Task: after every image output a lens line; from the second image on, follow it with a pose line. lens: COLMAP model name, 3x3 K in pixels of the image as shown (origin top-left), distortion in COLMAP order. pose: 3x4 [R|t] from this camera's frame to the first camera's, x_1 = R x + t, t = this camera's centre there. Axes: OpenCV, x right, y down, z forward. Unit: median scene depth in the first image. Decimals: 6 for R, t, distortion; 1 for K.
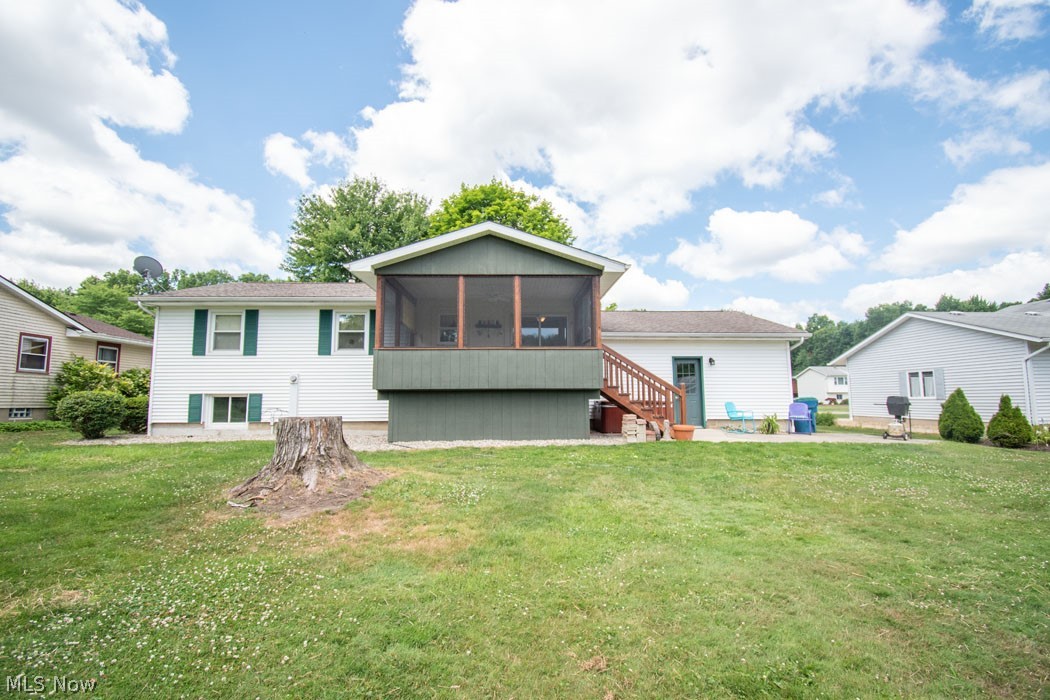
lens RADIAL K [[507.4, 0, 525.0], [0, 507.4, 350.0], [0, 0, 1]] dist [-0.007218, -0.001095]
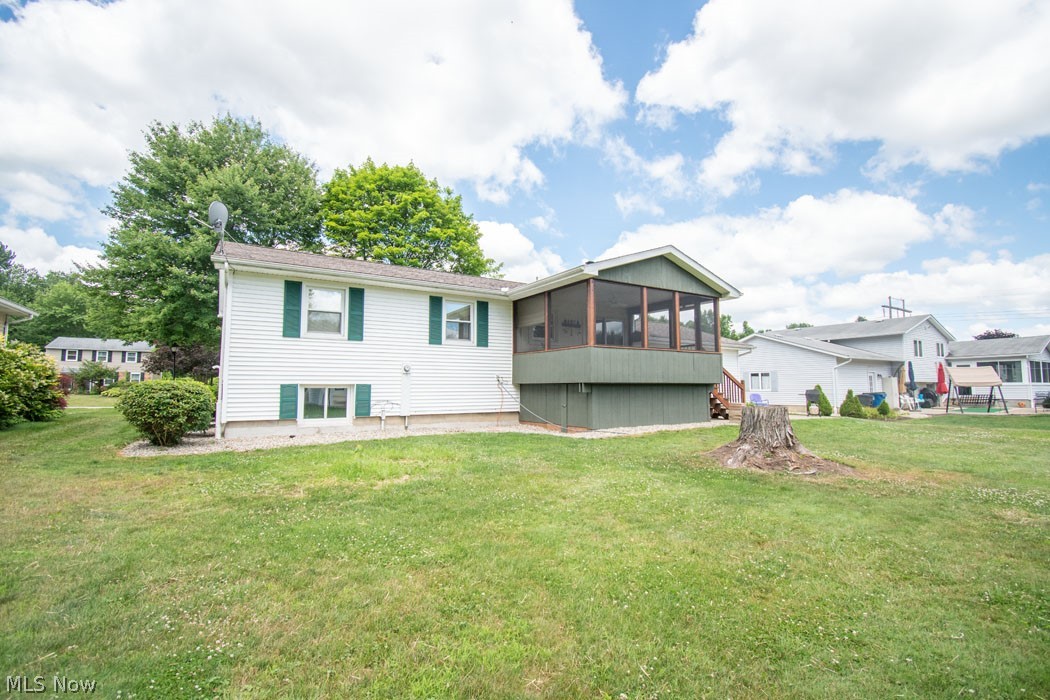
lens RADIAL K [[486.3, 0, 525.0], [0, 486.3, 350.0], [0, 0, 1]] dist [0.002872, 0.000467]
pose [[0.857498, 0.044064, 0.512596, -0.717135], [-0.054543, 0.998497, 0.005410, 0.006635], [-0.511587, -0.032598, 0.858613, 0.133471]]
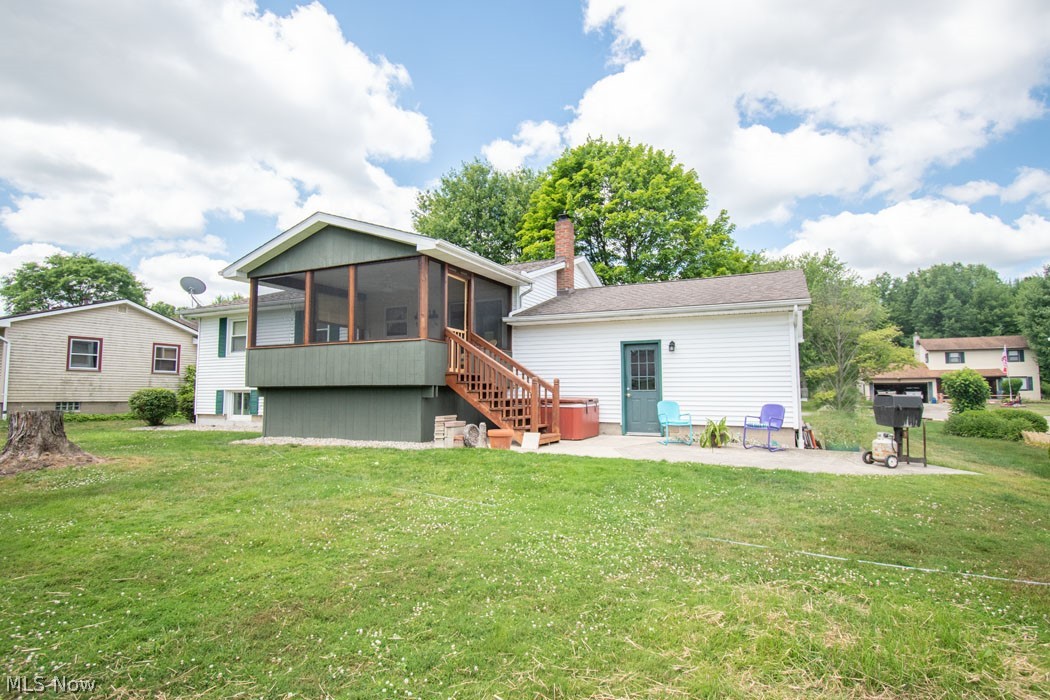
lens RADIAL K [[528.6, 0, 524.5], [0, 528.6, 334.6], [0, 0, 1]] dist [0.023800, 0.000013]
pose [[0.889610, -0.046390, -0.454358, 0.544028], [0.043611, 0.998911, -0.016601, 0.009450], [0.454634, -0.005047, 0.890664, 0.210356]]
